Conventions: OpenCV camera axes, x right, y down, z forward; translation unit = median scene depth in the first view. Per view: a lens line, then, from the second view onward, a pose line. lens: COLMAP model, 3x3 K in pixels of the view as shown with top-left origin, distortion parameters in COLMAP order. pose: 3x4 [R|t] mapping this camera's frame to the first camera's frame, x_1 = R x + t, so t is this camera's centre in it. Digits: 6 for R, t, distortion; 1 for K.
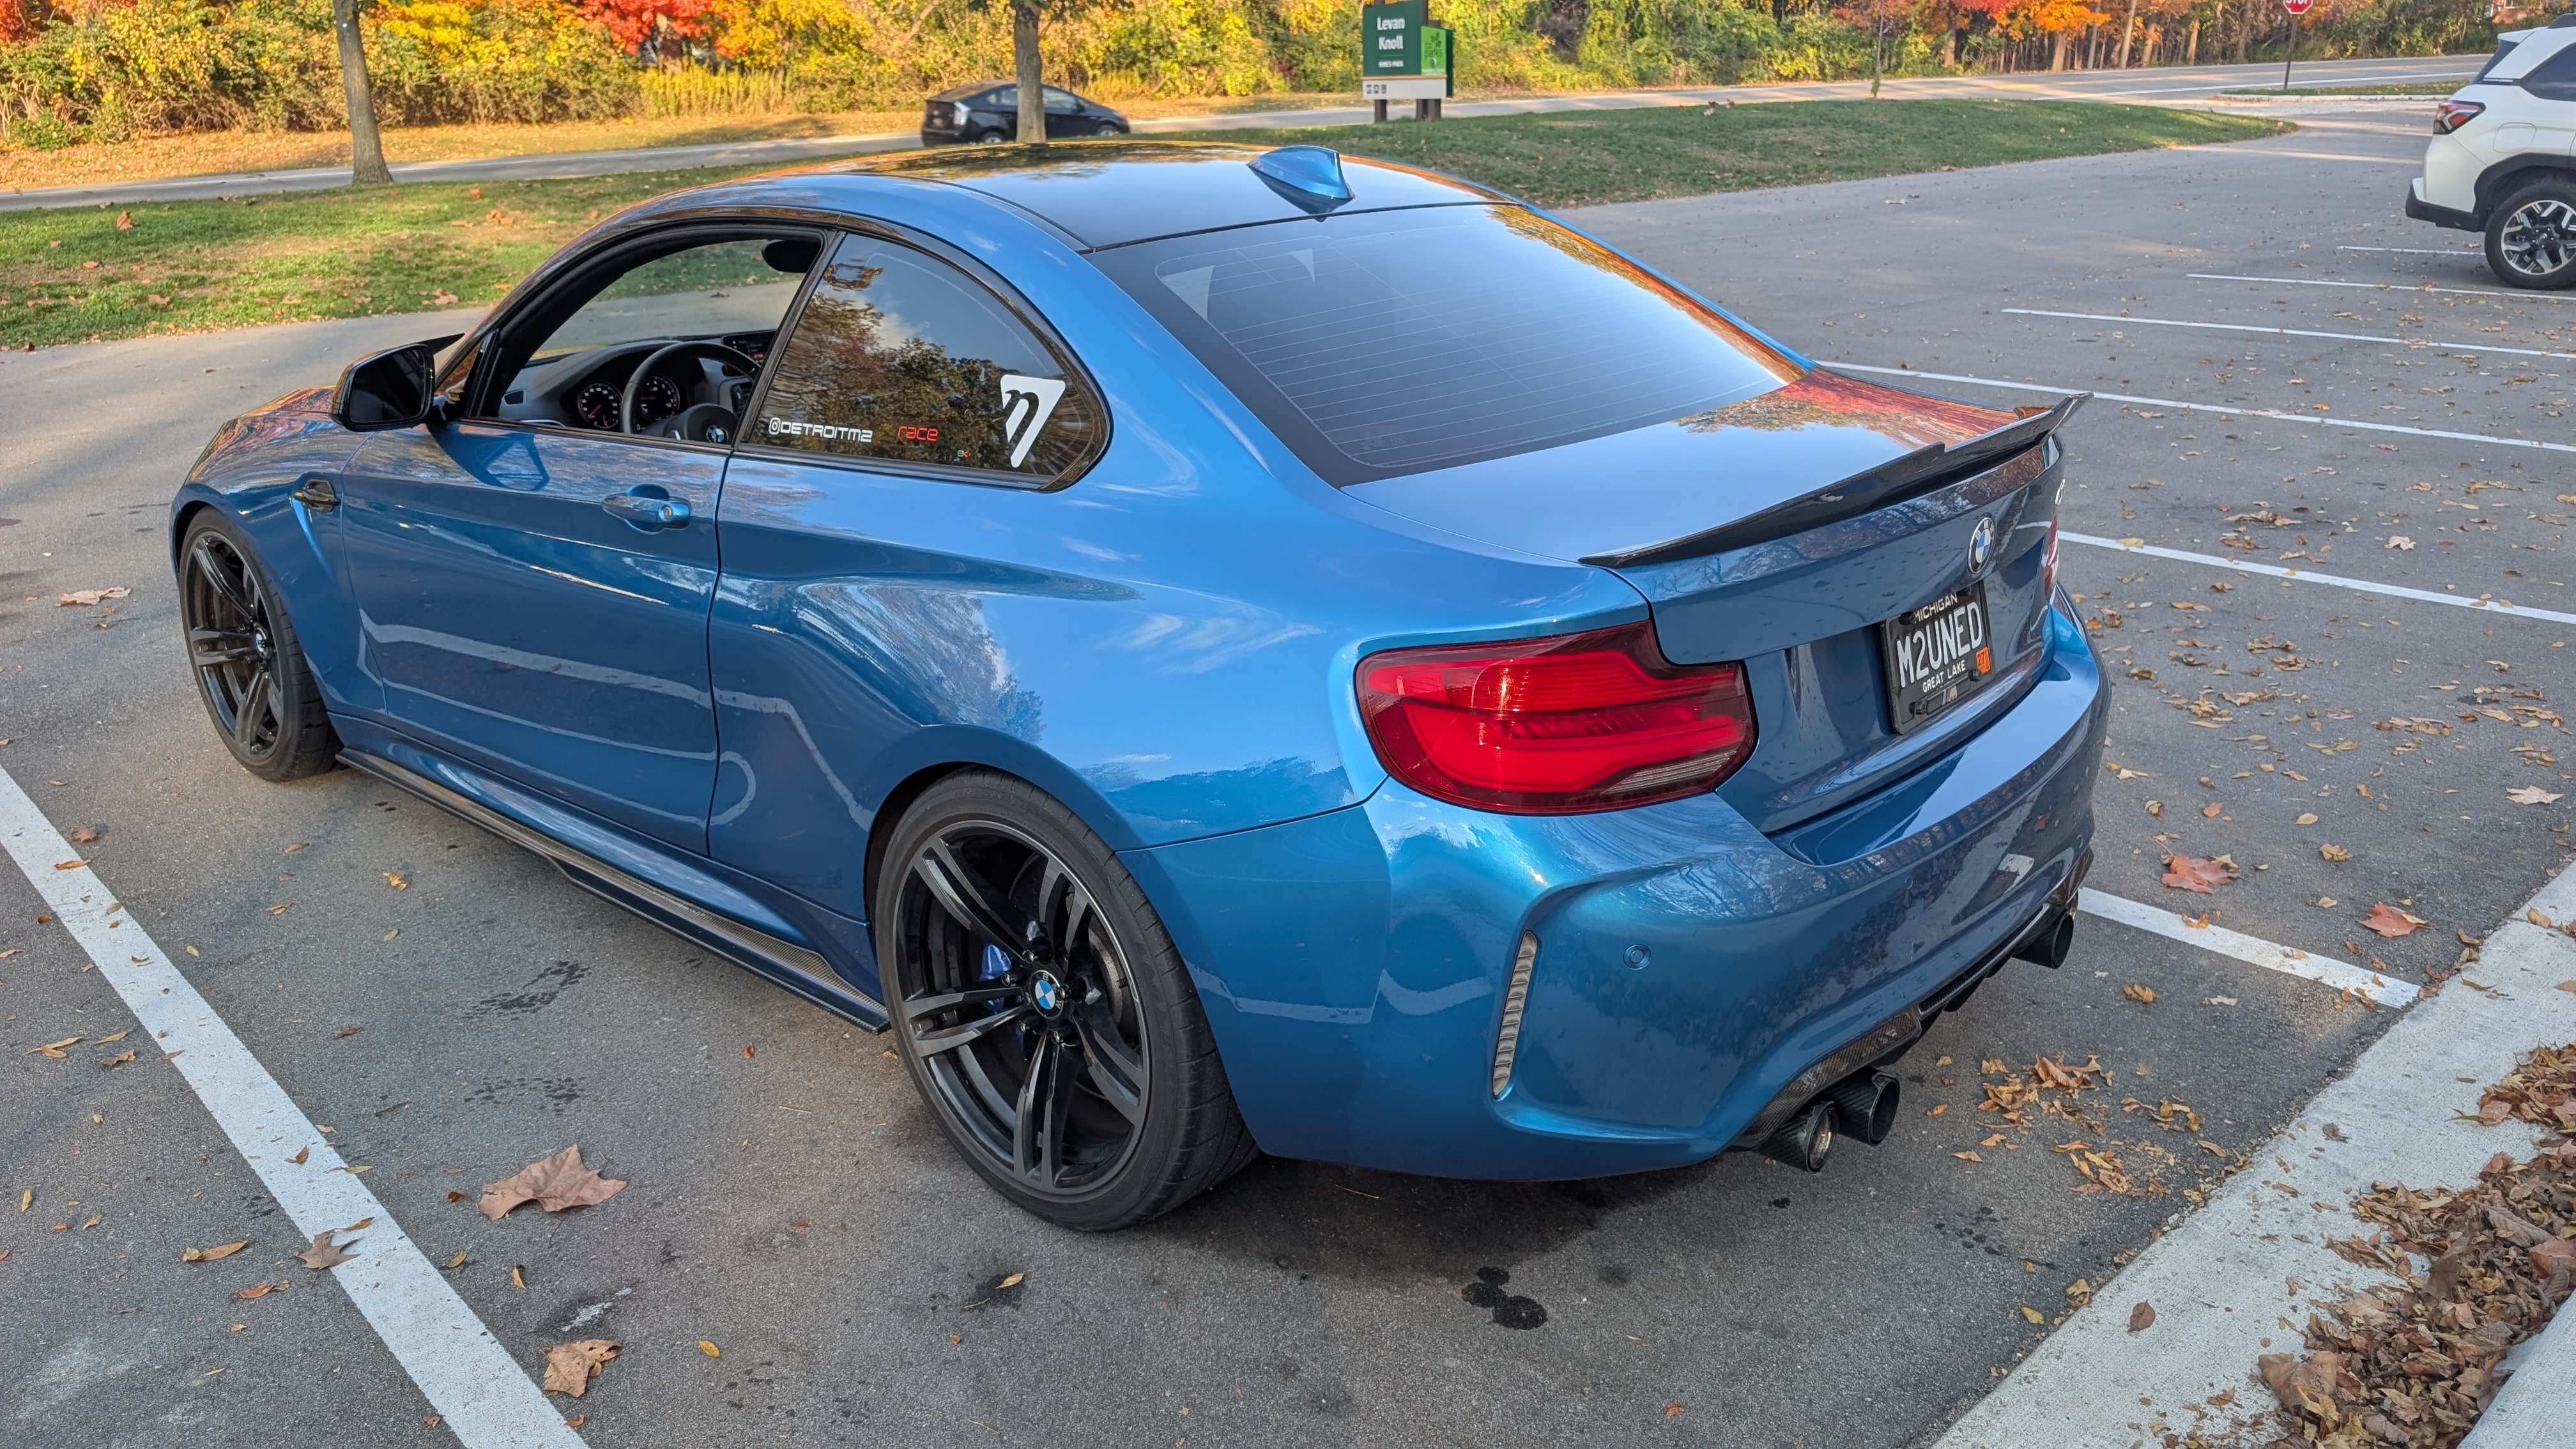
lens RADIAL K [[1771.1, 0, 1279.6], [0, 1771.1, 688.7], [0, 0, 1]] dist [-0.001773, -0.002797]
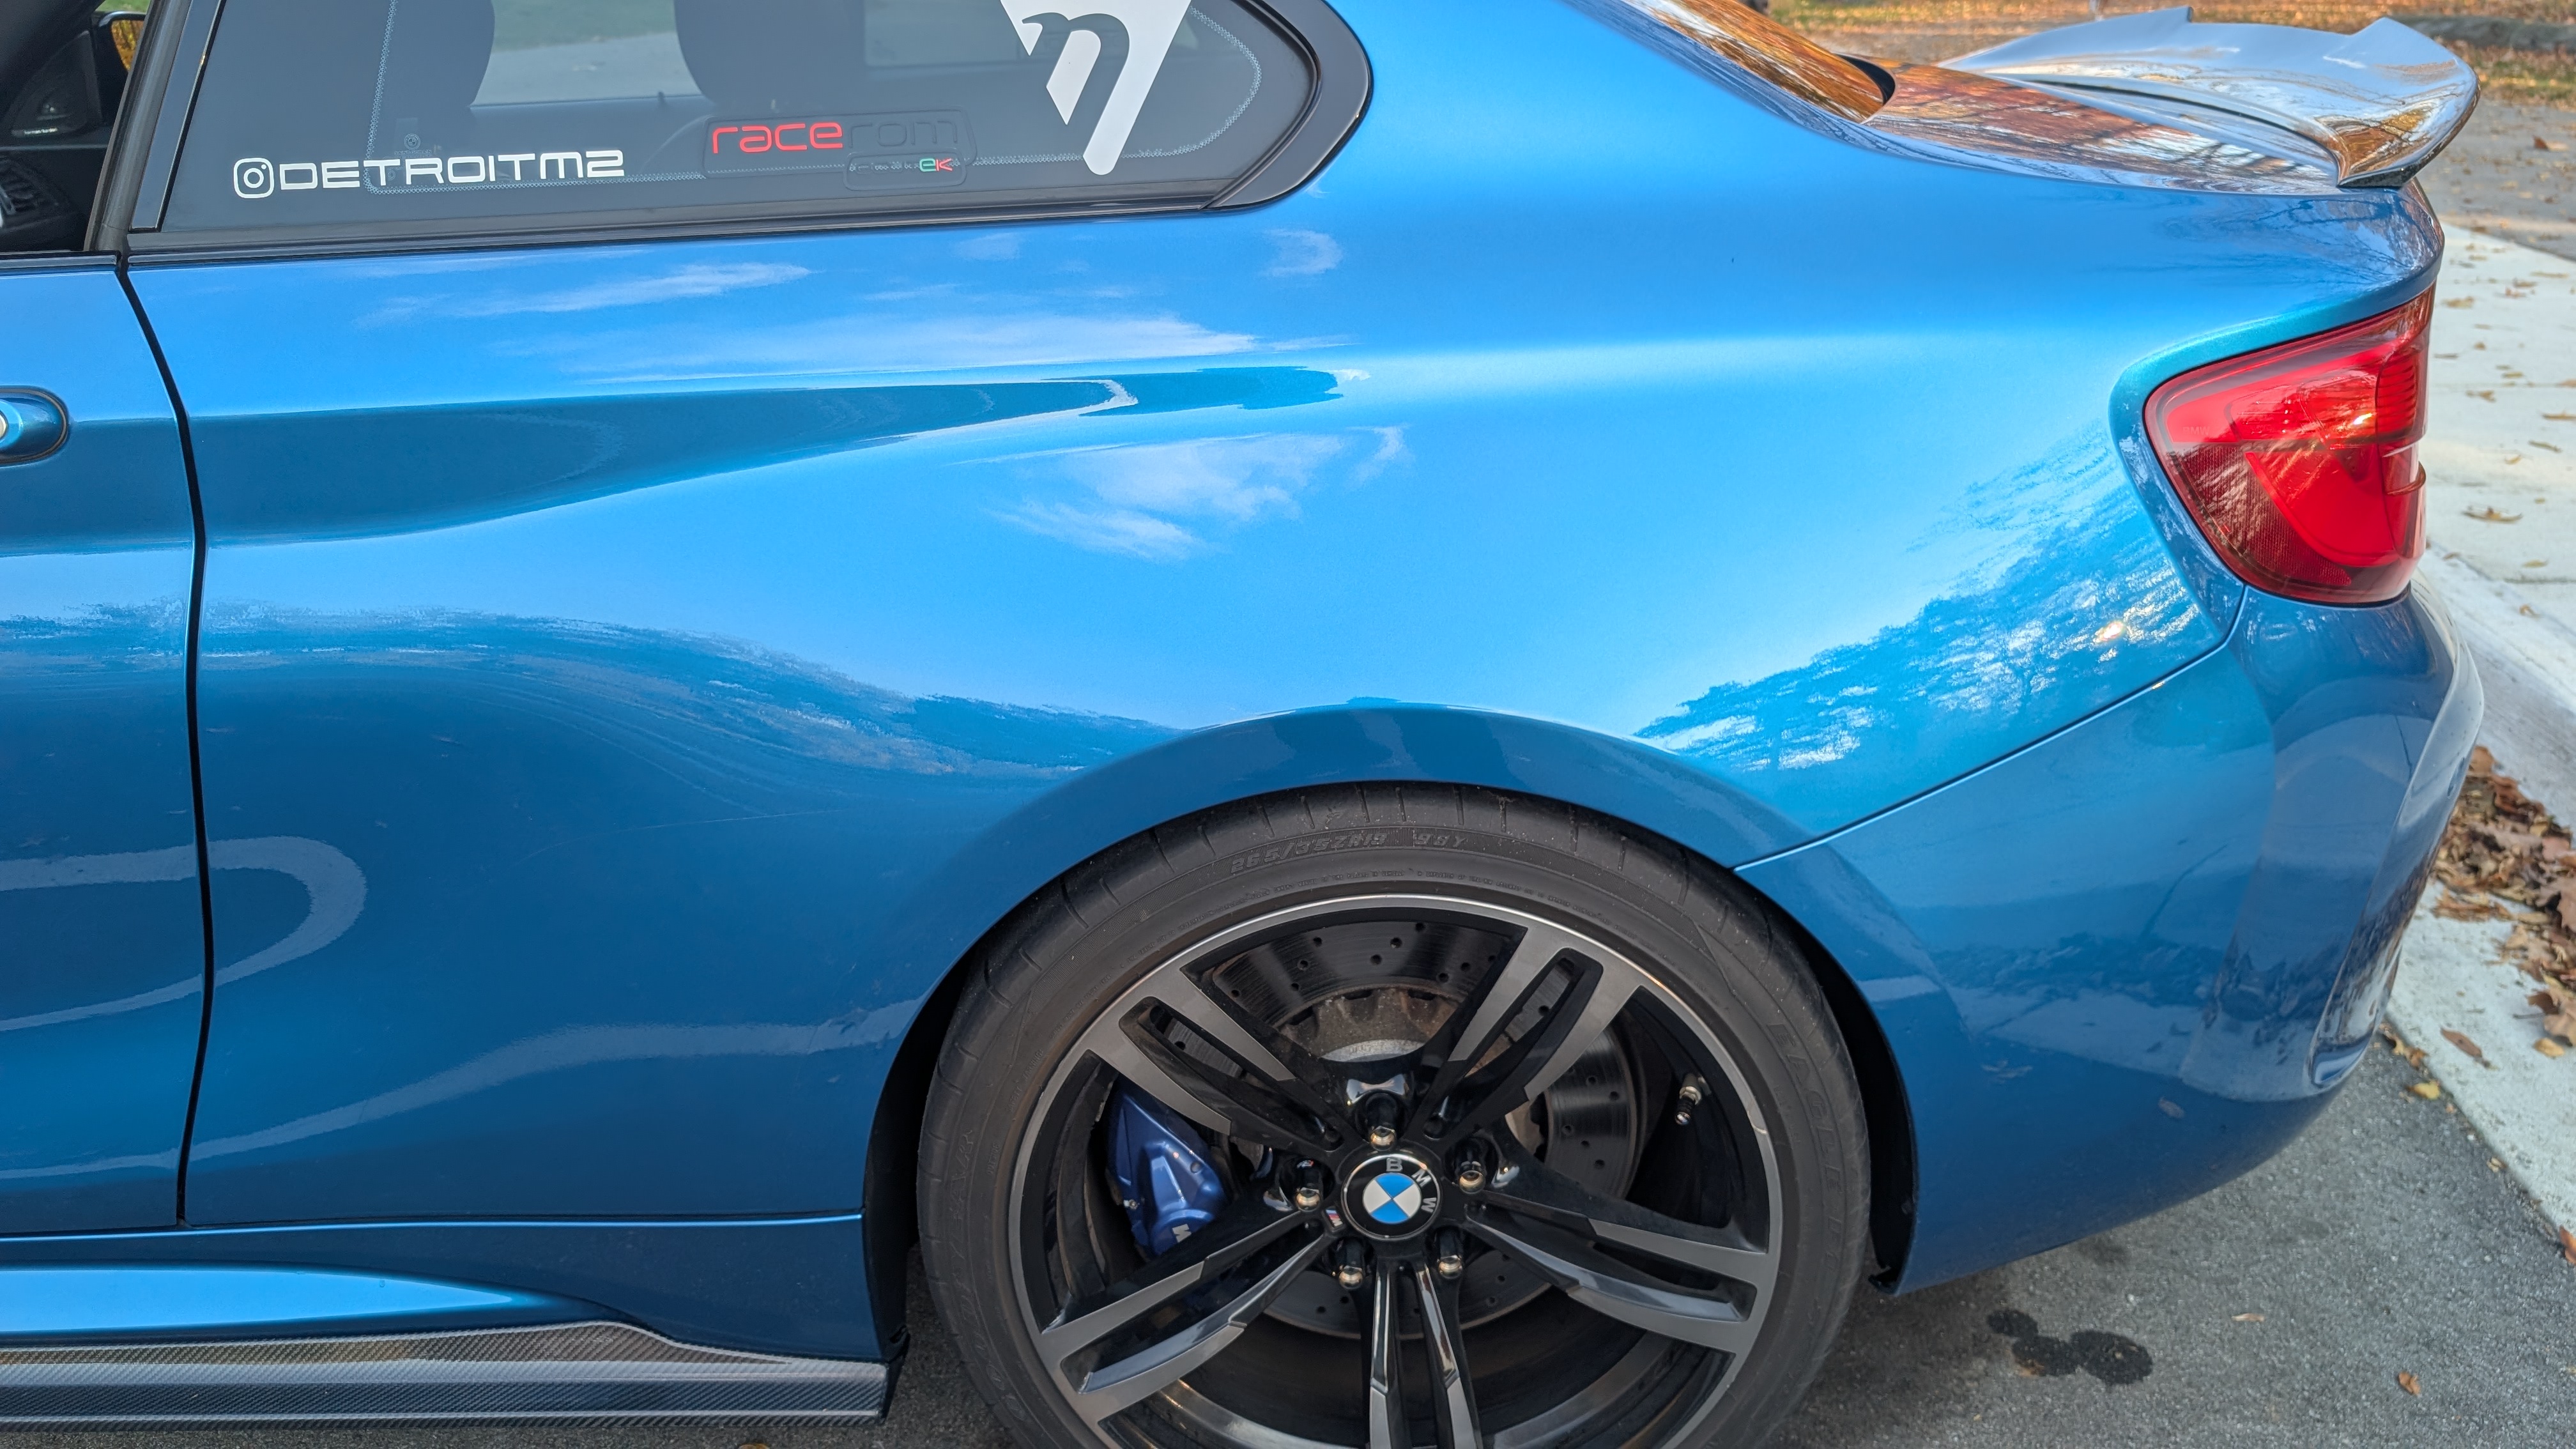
lens RADIAL K [[1771.1, 0, 1279.6], [0, 1771.1, 688.7], [0, 0, 1]] dist [-0.001773, -0.002797]
pose [[0.773917, -0.222462, 0.592928, -0.431695], [0.198306, 0.974313, 0.106716, -0.032723], [-0.601438, 0.034992, 0.798153, 0.608212]]
